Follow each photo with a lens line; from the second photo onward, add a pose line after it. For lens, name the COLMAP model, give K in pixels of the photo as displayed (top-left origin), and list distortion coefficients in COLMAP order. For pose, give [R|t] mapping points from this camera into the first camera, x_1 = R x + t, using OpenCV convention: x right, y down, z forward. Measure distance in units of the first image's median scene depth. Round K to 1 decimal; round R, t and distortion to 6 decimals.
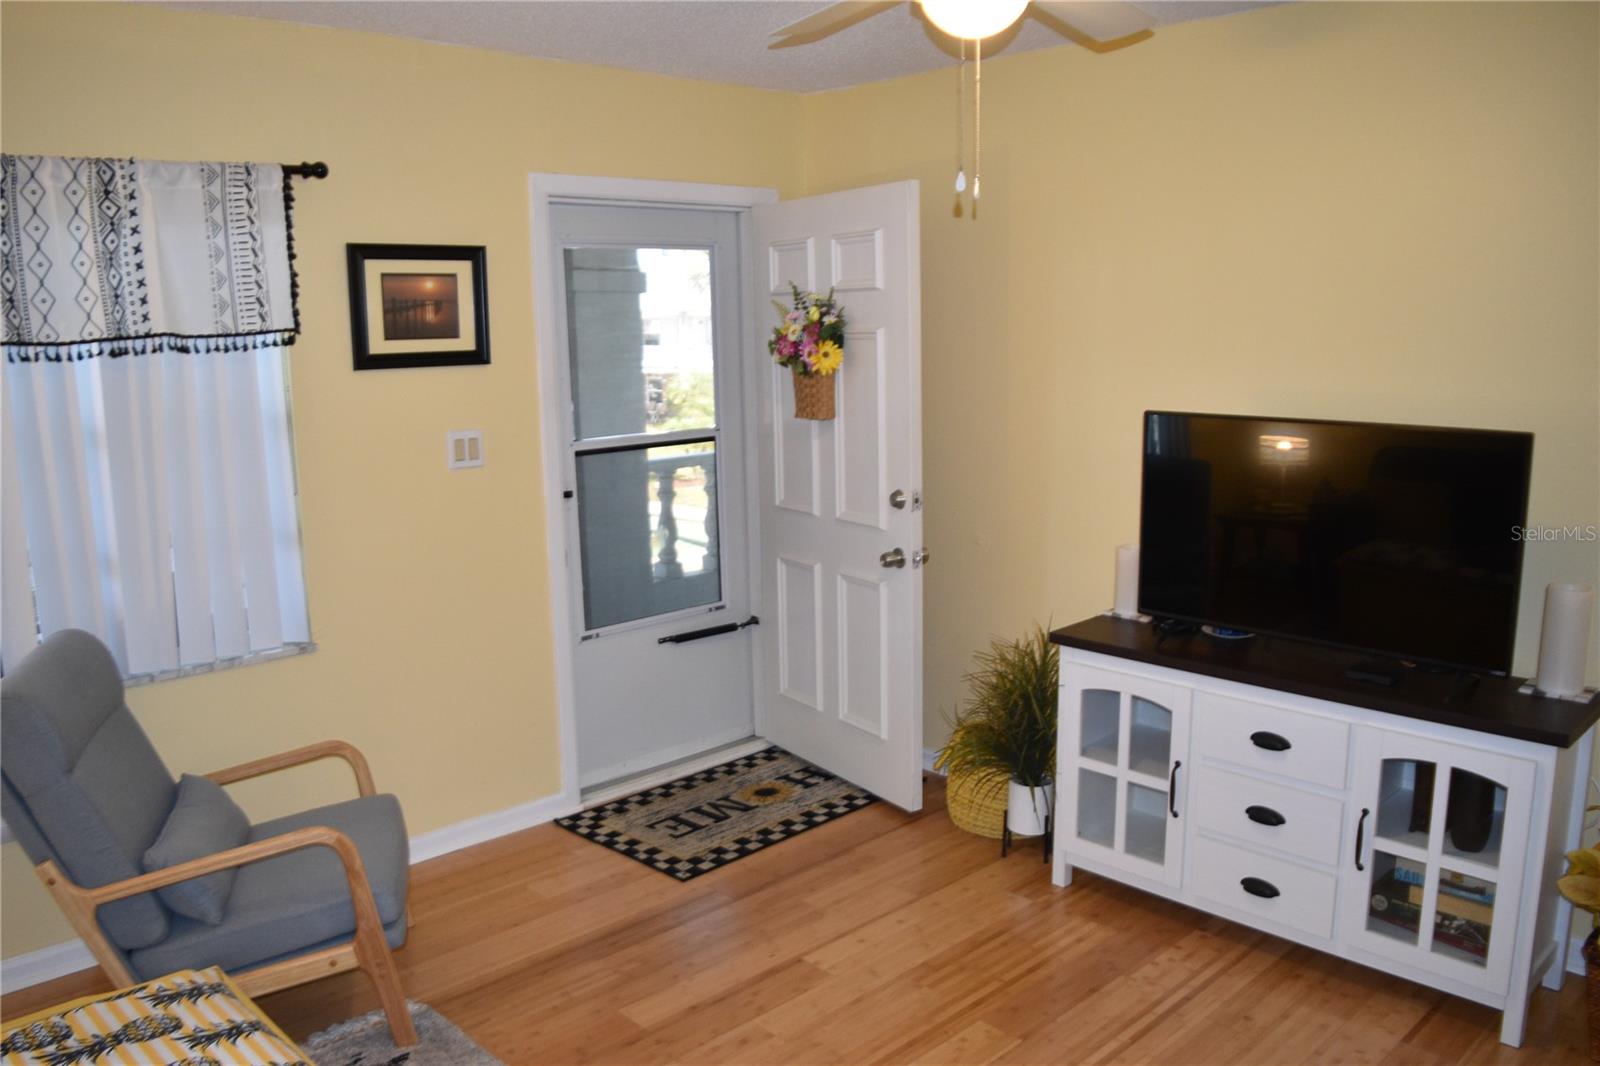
lens RADIAL K [[1252.4, 0, 794.4], [0, 1252.4, 540.2], [0, 0, 1]] dist [-0.095979, 0.022292]
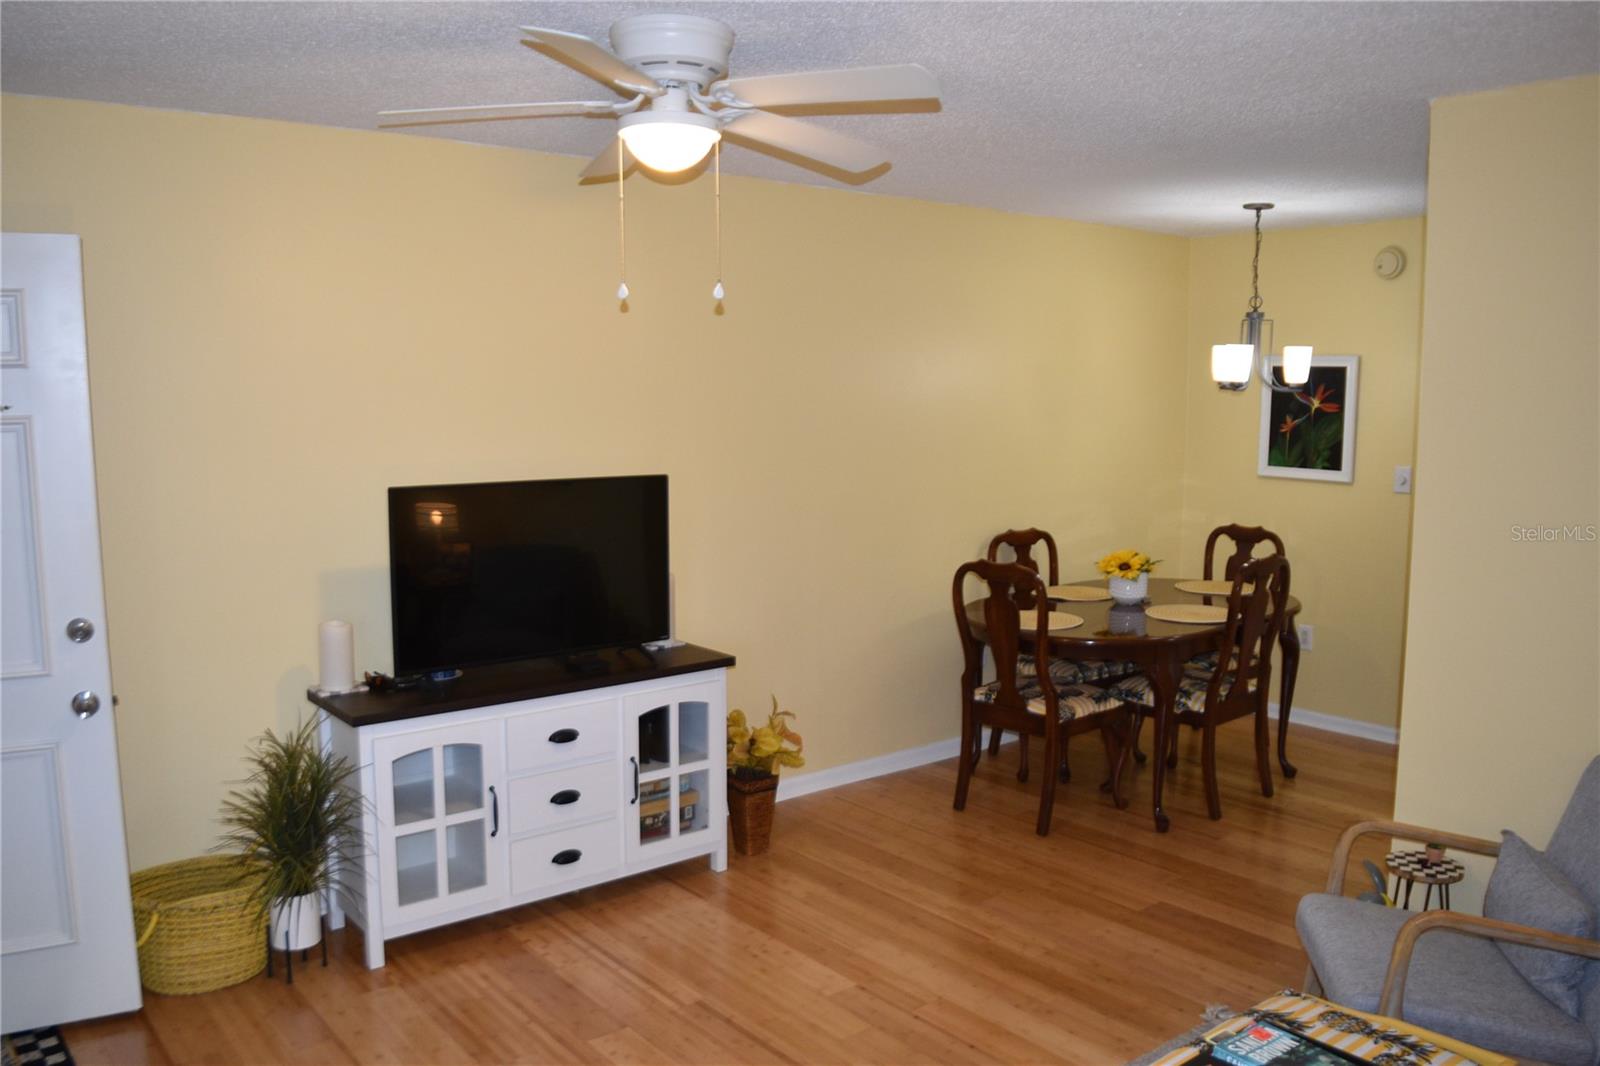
lens RADIAL K [[1252.4, 0, 797.2], [0, 1252.4, 529.9], [0, 0, 1]] dist [-0.095979, 0.022292]
pose [[0.082208, -0.089362, 0.992601, -0.789206], [0.171394, 0.982401, 0.074249, -0.091046], [-0.981767, 0.164022, 0.096077, 0.583142]]
